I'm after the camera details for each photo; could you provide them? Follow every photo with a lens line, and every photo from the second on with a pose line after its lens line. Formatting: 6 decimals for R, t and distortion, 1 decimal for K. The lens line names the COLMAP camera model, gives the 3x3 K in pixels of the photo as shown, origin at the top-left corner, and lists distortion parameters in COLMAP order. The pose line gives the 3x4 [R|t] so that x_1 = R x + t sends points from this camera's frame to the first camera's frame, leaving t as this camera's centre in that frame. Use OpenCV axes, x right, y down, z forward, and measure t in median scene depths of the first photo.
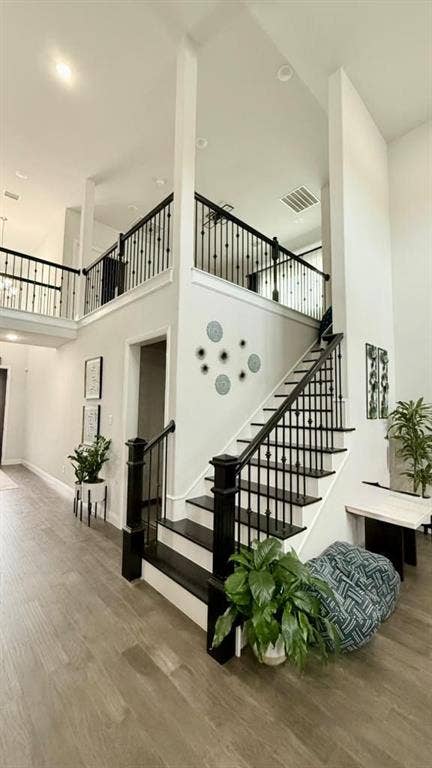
lens RADIAL K [[306.5, 0, 216.0], [0, 306.5, 384.0], [0, 0, 1]] dist [0.000120, 0.000046]
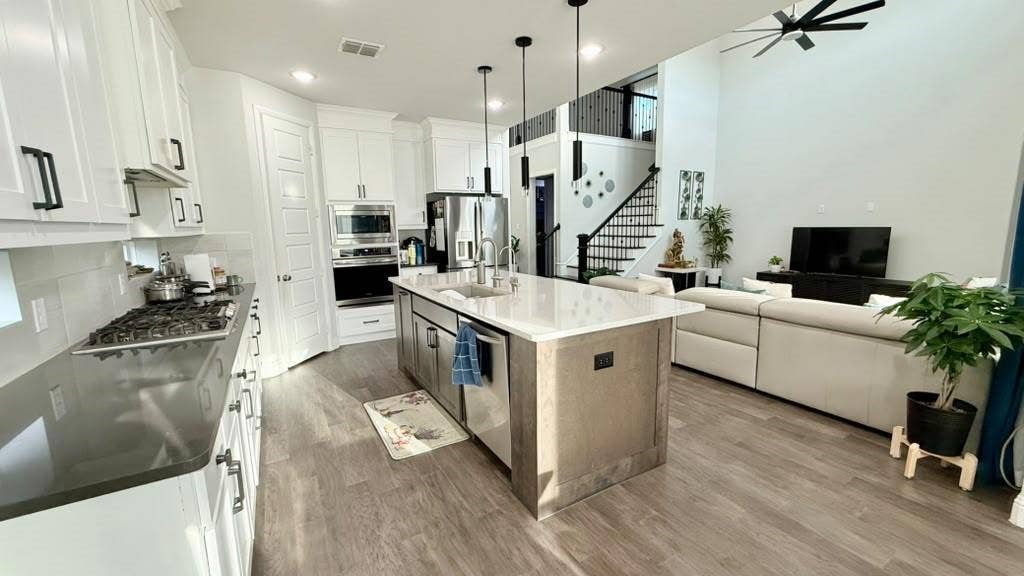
lens RADIAL K [[408.6, 0, 512.0], [0, 408.6, 288.0], [0, 0, 1]] dist [0.000120, 0.000046]
pose [[0.976280, 0.001616, -0.216507, 0.090467], [0.048473, 0.972959, 0.225834, -0.055195], [0.211017, -0.230972, 0.949802, -1.148902]]
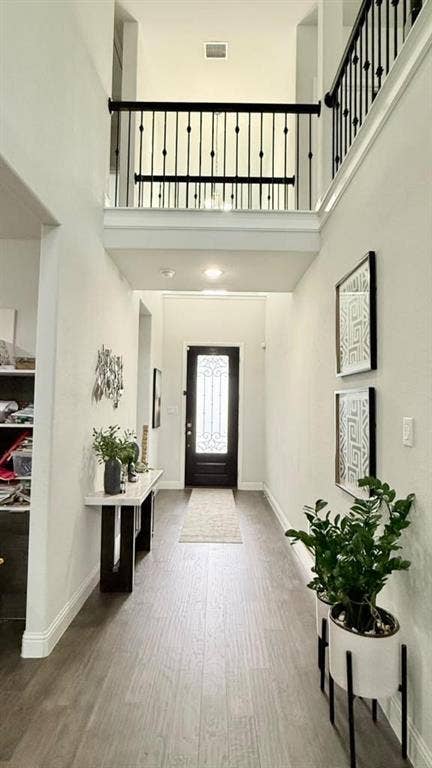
lens RADIAL K [[411.7, 0, 216.0], [0, 411.7, 384.0], [0, 0, 1]] dist [0.000890, 0.000862]
pose [[0.732882, -0.036647, -0.679368, -0.209904], [0.046846, 0.998897, -0.003347, 0.064898], [0.678741, -0.029373, 0.733790, 0.586357]]
